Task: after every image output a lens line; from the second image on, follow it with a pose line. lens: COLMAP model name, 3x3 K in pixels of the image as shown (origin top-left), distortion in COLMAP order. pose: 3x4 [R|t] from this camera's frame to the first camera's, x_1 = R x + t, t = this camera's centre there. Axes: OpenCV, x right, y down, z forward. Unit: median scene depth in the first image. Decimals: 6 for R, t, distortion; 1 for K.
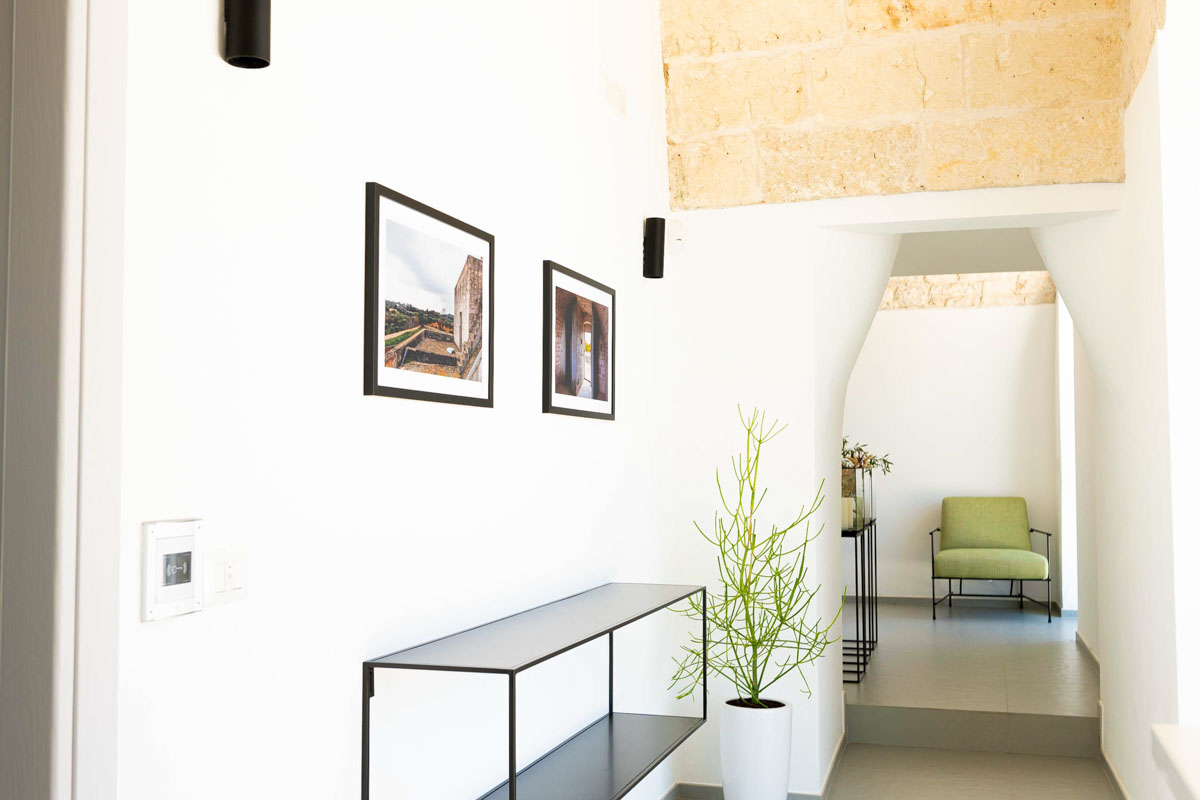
lens RADIAL K [[1251.4, 0, 600.0], [0, 1251.4, 400.0], [0, 0, 1]] dist [-0.006133, 0.003588]
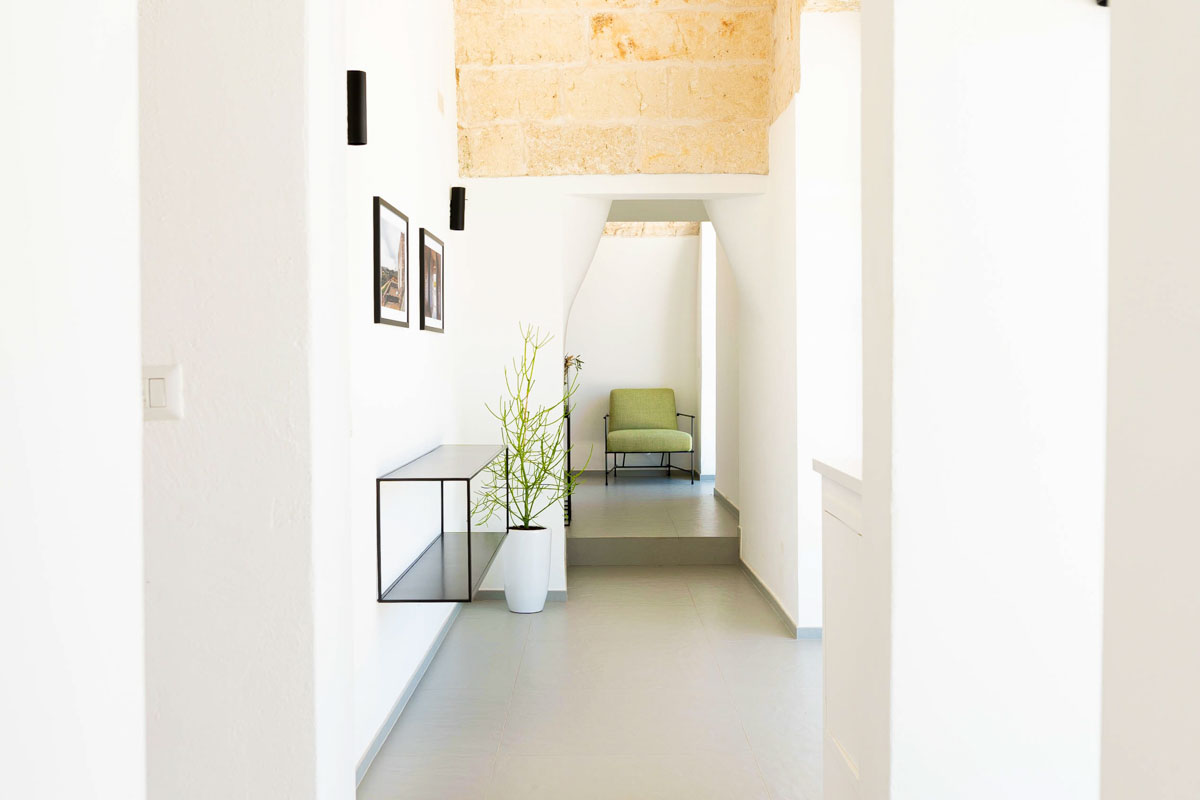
lens RADIAL K [[1251.4, 0, 600.0], [0, 1251.4, 400.0], [0, 0, 1]] dist [-0.006133, 0.003588]
pose [[0.955850, -0.013186, 0.293558, -0.209036], [-0.010443, 0.996837, 0.078778, -0.019661], [-0.293668, -0.078366, 0.952690, -0.377130]]
